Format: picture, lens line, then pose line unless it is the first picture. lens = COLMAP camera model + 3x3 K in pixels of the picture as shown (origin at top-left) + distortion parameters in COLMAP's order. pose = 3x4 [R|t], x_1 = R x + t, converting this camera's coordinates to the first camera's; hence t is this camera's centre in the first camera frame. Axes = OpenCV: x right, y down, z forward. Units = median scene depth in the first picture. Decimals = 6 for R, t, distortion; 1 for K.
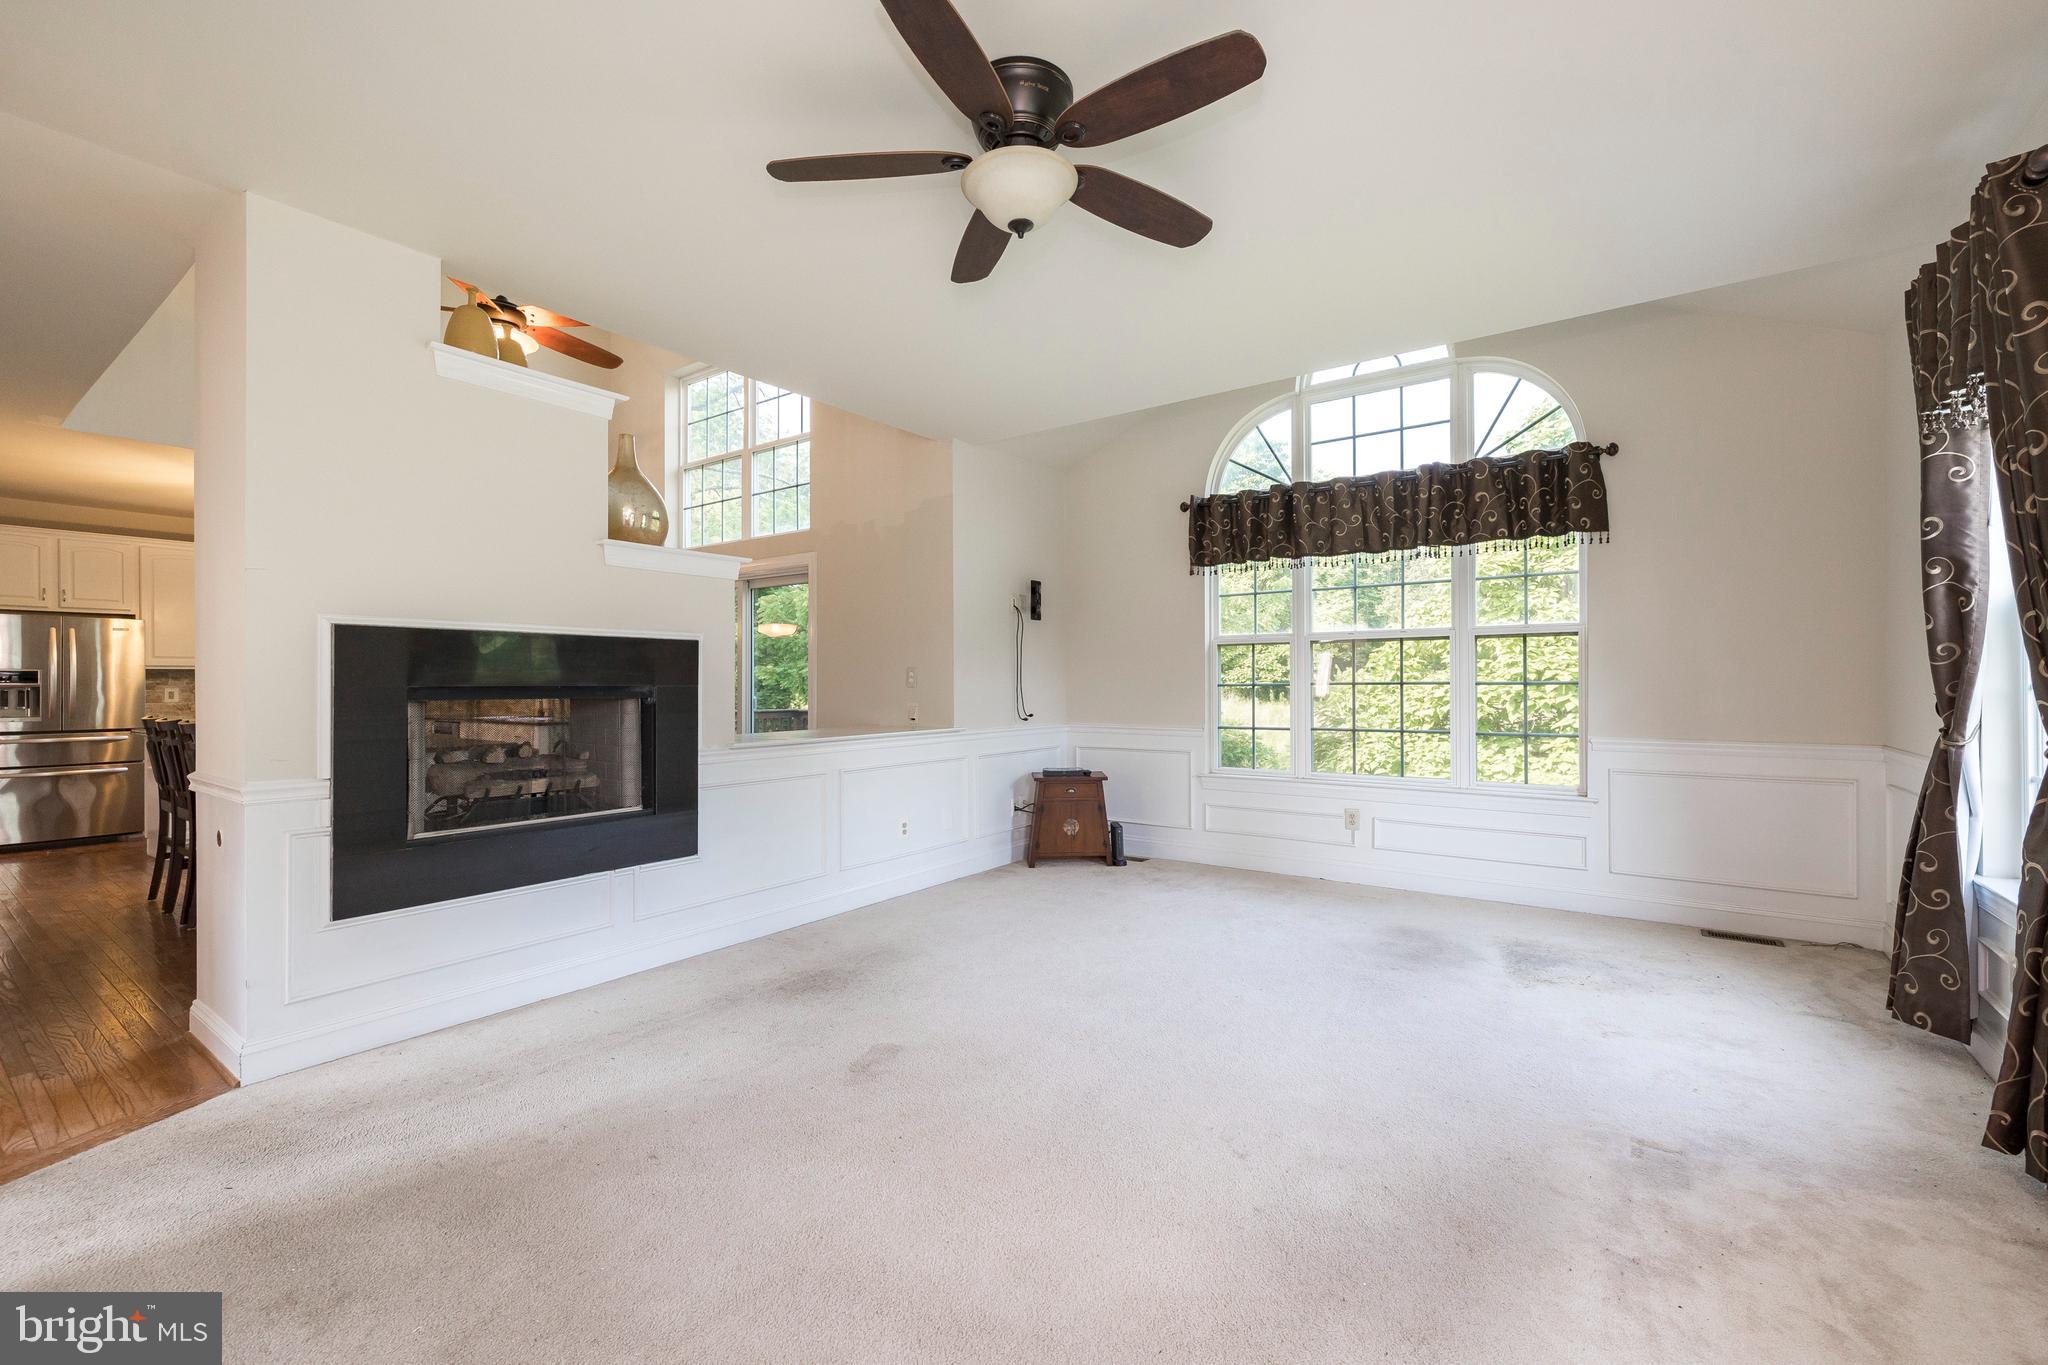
lens RADIAL K [[859.7, 0, 1030.9], [0, 859.7, 684.5], [0, 0, 1]] dist [0.004451, -0.000456]
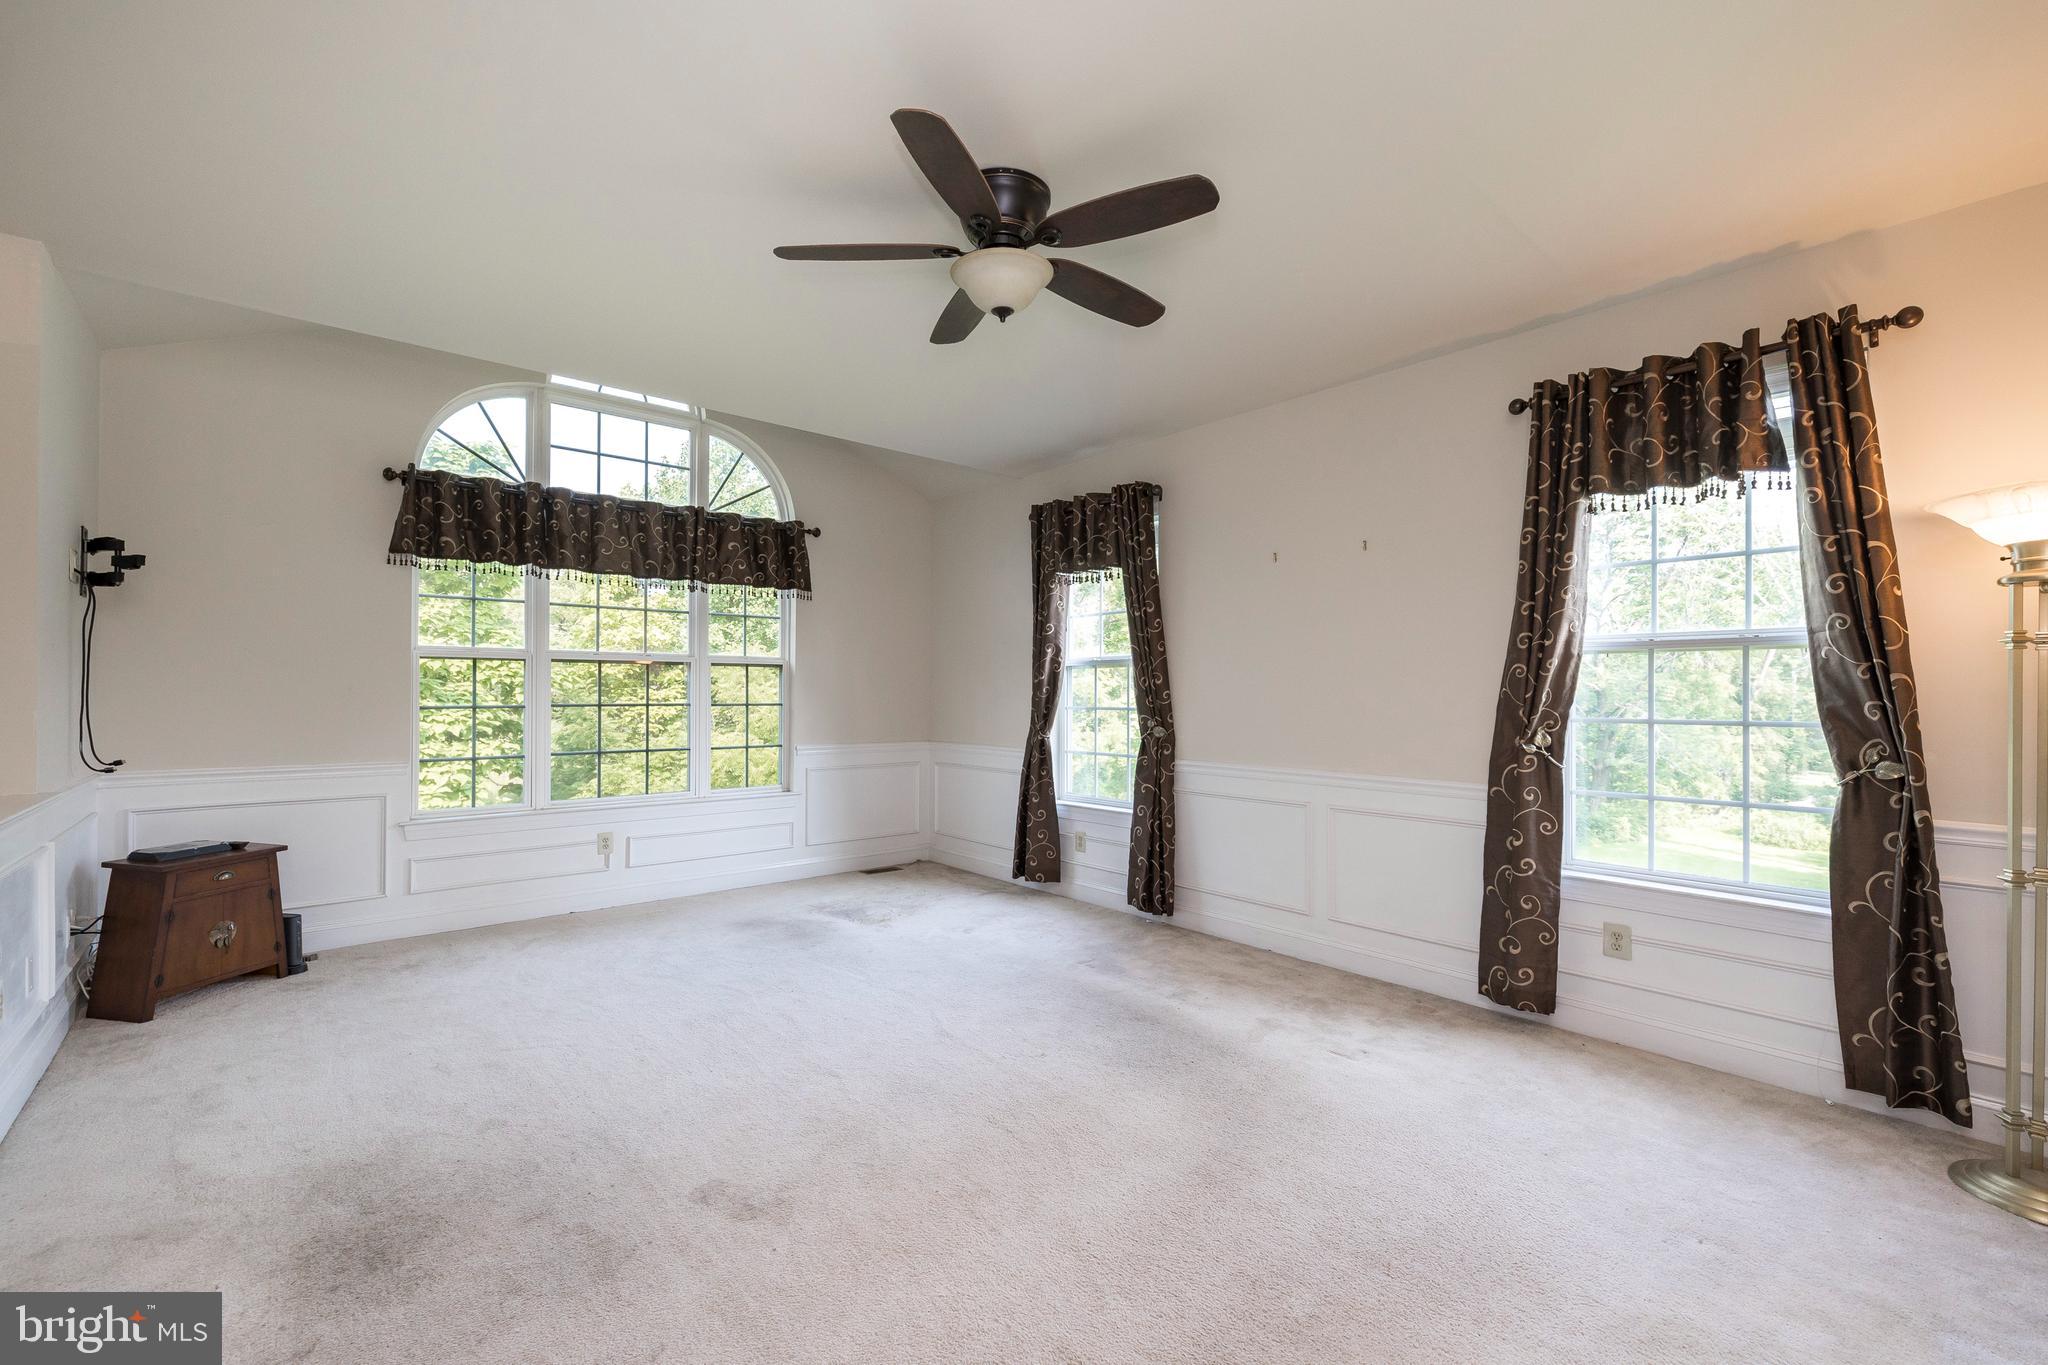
lens RADIAL K [[859.7, 0, 1030.9], [0, 859.7, 684.5], [0, 0, 1]] dist [0.004451, -0.000456]
pose [[0.231440, 0.015407, 0.972727, -0.484944], [-0.003835, 0.999881, -0.014925, -0.012188], [-0.972842, -0.000276, 0.231471, 0.305974]]
